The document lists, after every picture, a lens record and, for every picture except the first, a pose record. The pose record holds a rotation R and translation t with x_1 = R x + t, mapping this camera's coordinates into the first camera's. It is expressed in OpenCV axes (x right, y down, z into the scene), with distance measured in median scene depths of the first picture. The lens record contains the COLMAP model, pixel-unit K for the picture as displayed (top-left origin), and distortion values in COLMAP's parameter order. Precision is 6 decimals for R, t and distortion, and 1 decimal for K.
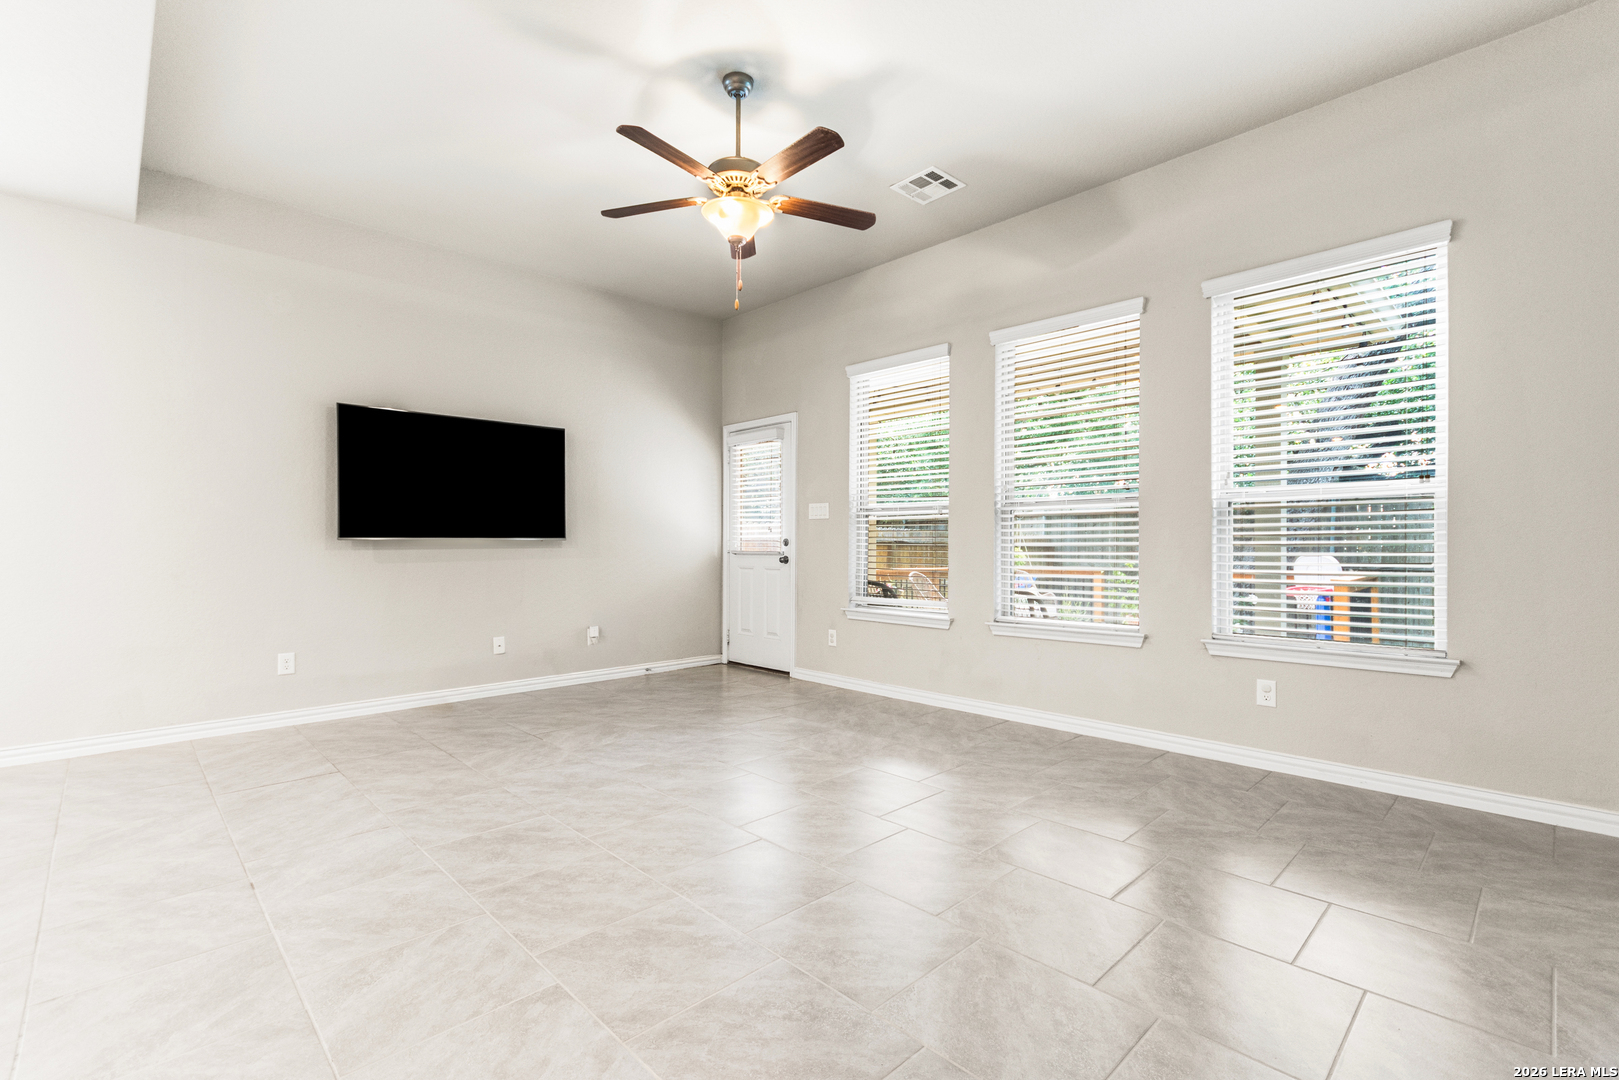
lens RADIAL K [[724.5, 0, 804.6], [0, 724.5, 543.6], [0, 0, 1]] dist [0.008790, -0.002272]
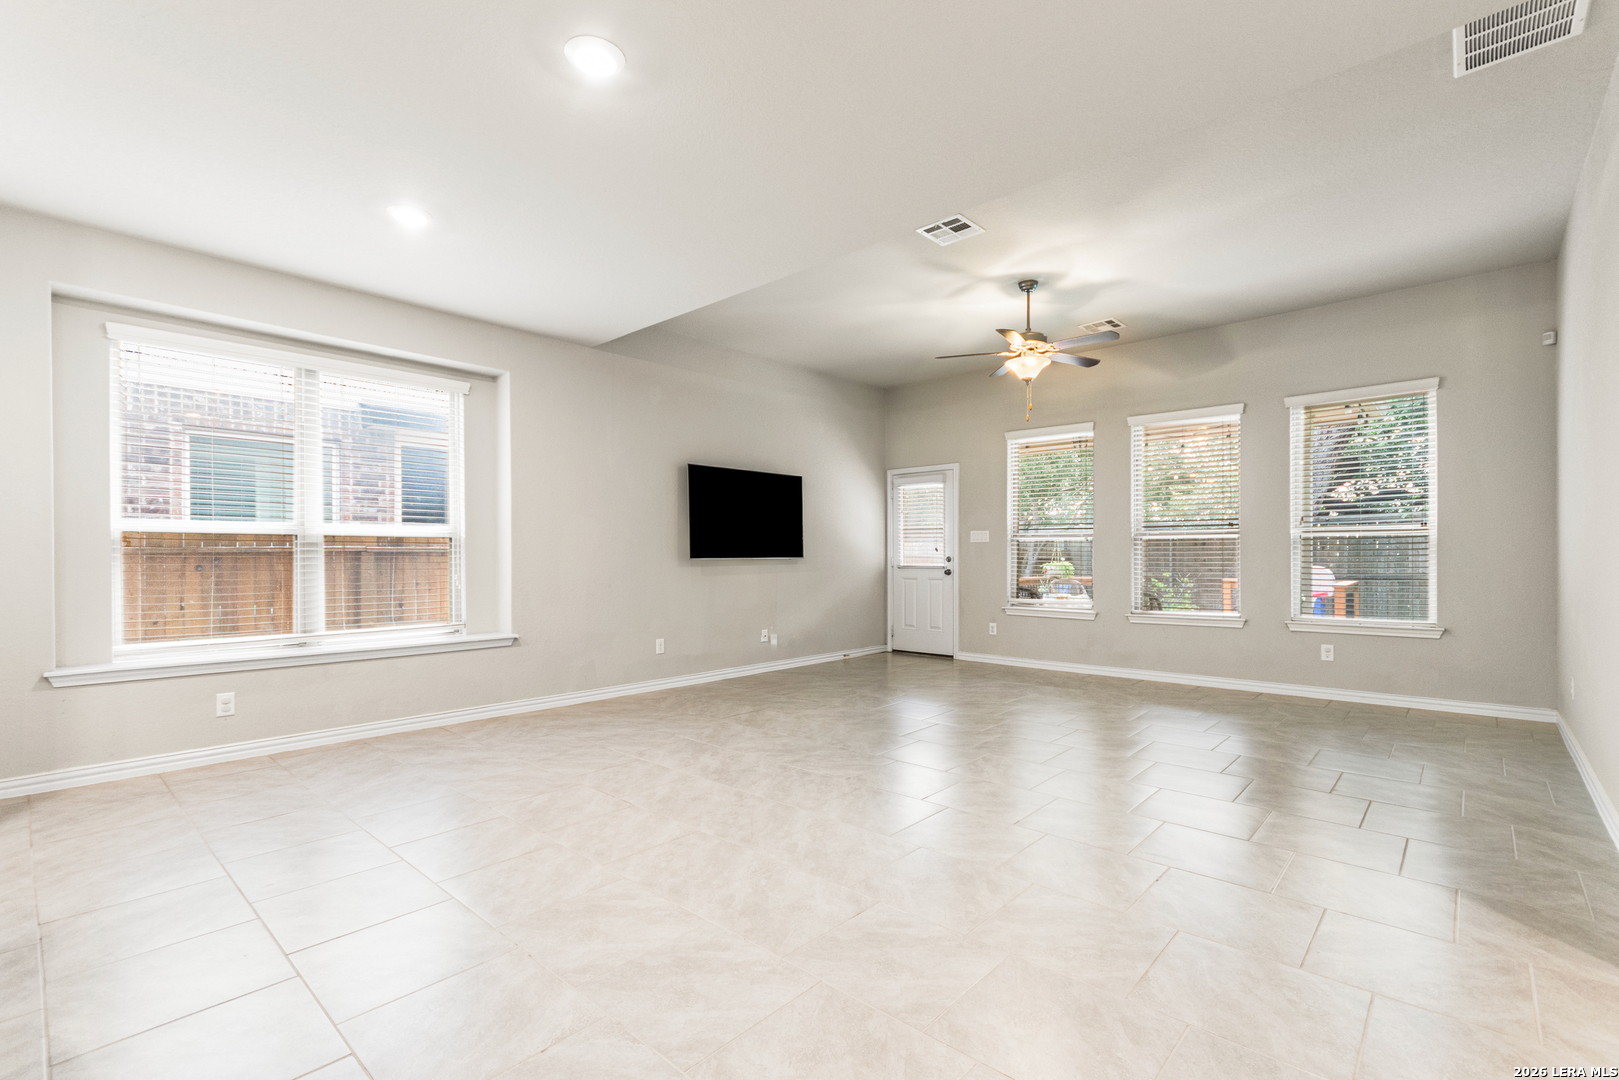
lens RADIAL K [[724.5, 0, 809.3], [0, 724.5, 552.8], [0, 0, 1]] dist [0.008790, -0.002272]
pose [[0.997854, -0.003058, 0.065410, -0.474058], [0.003321, 0.999987, -0.003909, -0.012017], [-0.065397, 0.004117, 0.997851, -0.415226]]
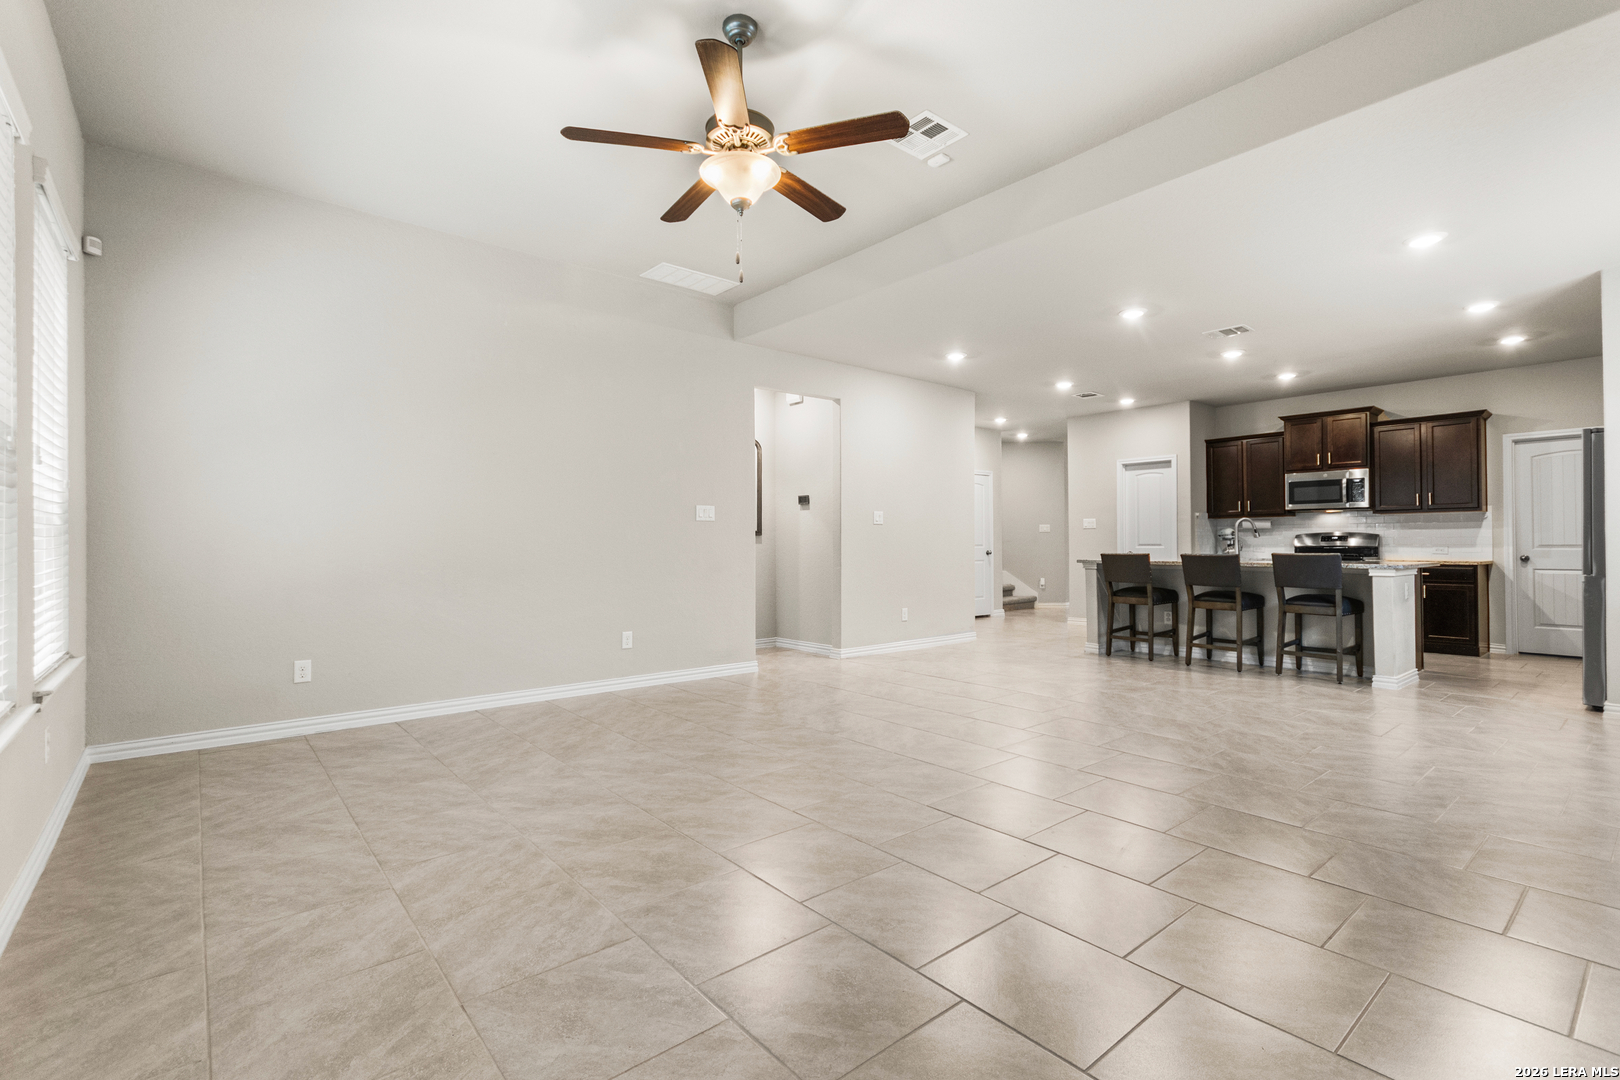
lens RADIAL K [[724.9, 0, 798.9], [0, 724.9, 534.9], [0, 0, 1]] dist [0.008790, -0.002272]
pose [[-0.996732, 0.003566, 0.080704, -0.158745], [0.002480, 0.999905, -0.013559, -0.001190], [-0.080745, -0.013314, -0.996646, 1.273926]]
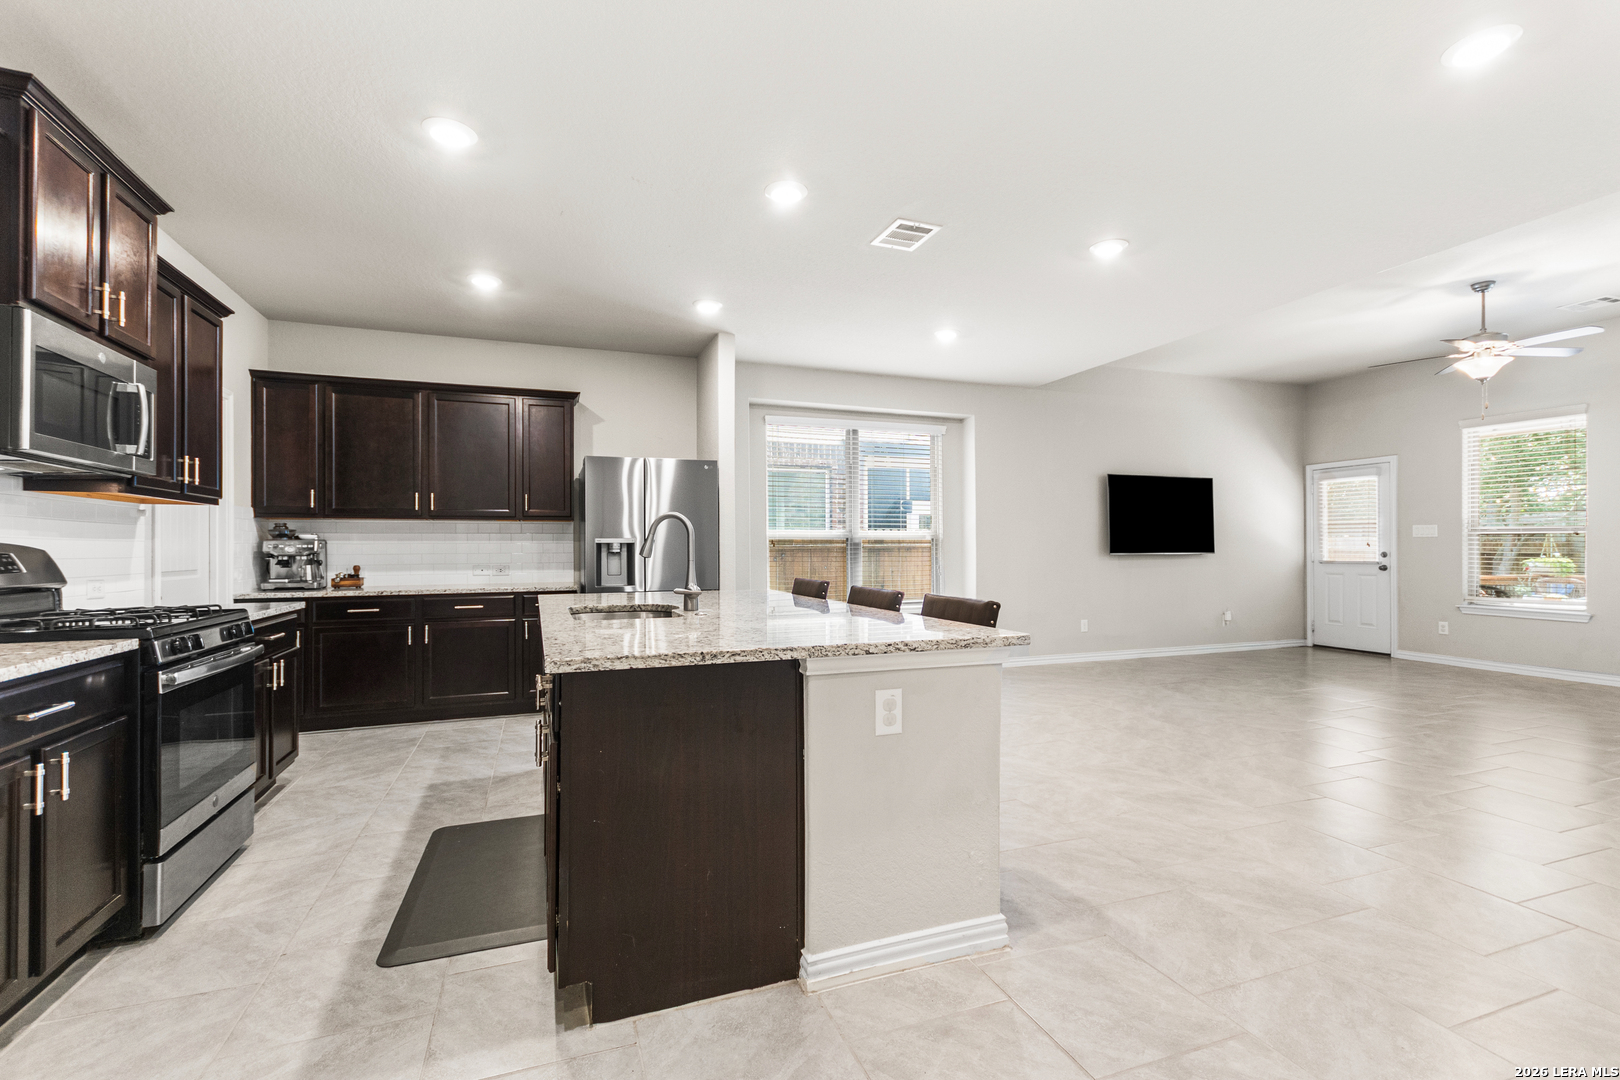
lens RADIAL K [[724.9, 0, 804.7], [0, 724.9, 545.4], [0, 0, 1]] dist [0.008790, -0.002272]
pose [[0.914425, -0.005635, -0.404717, -0.573849], [0.004086, 0.999981, -0.004689, -0.020701], [0.404736, 0.002634, 0.914430, -0.796155]]
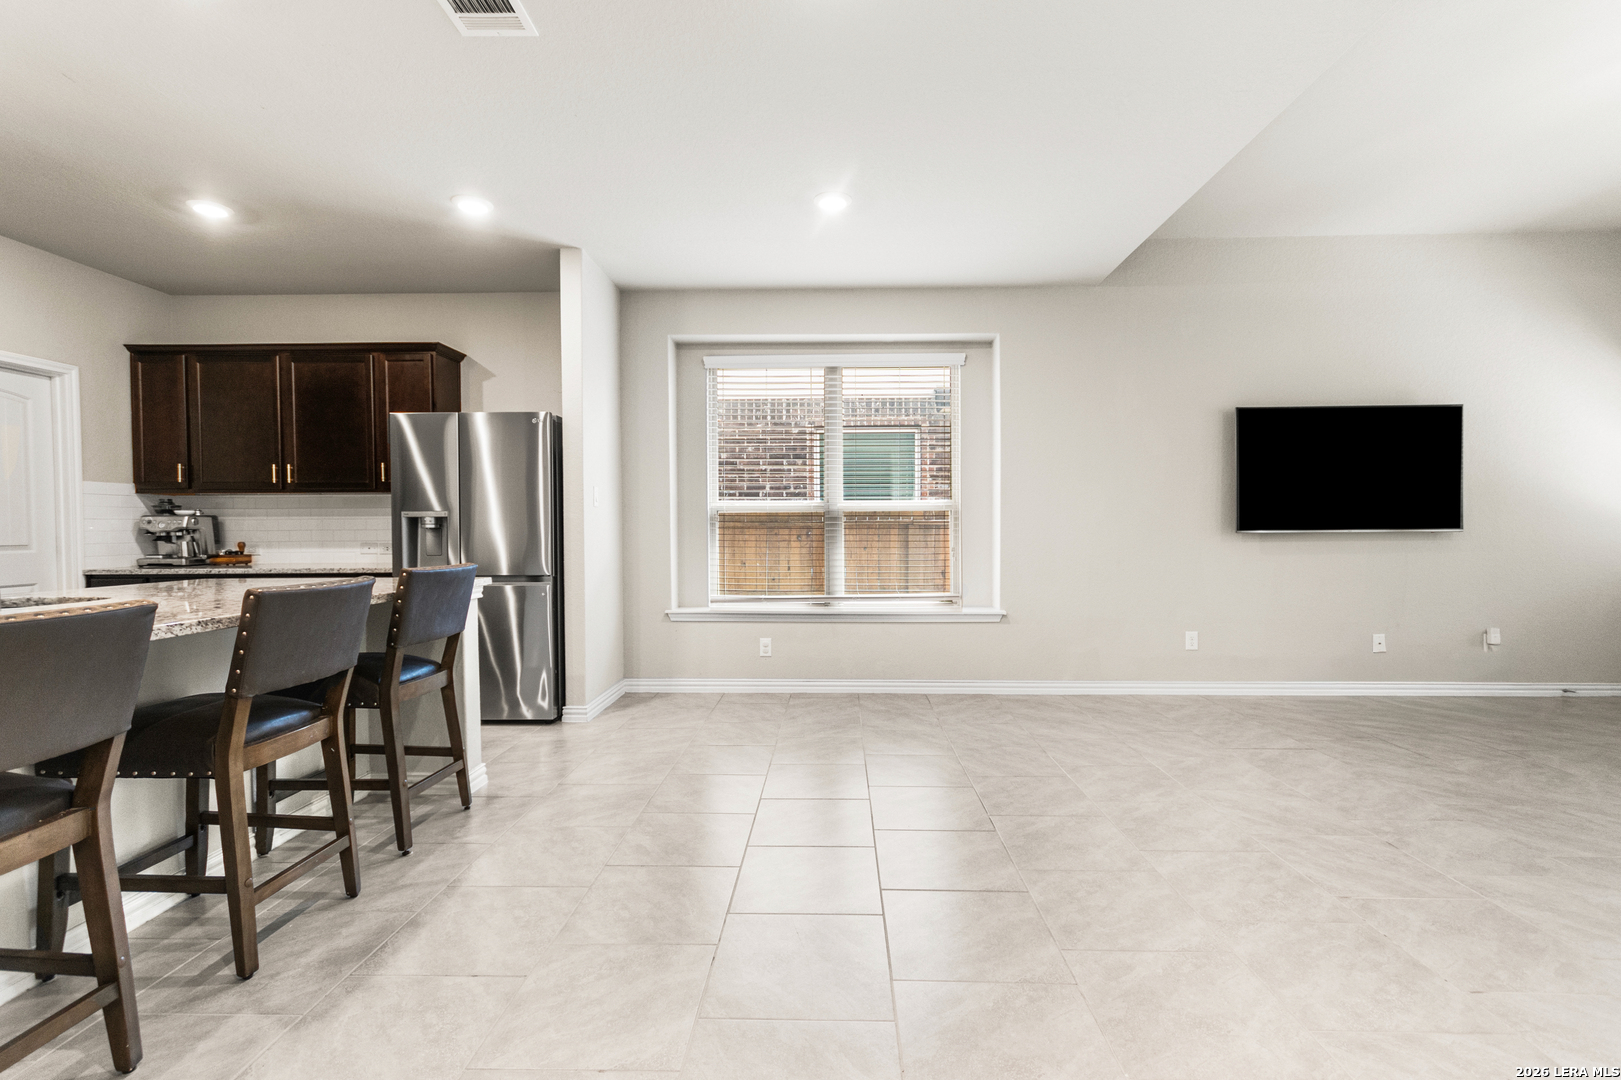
lens RADIAL K [[725.4, 0, 818.8], [0, 725.4, 547.9], [0, 0, 1]] dist [0.008790, -0.002272]
pose [[0.700828, 0.014820, -0.713176, -0.285327], [0.004768, 0.999665, 0.025458, -0.012722], [0.713314, -0.021242, 0.700522, -0.206417]]
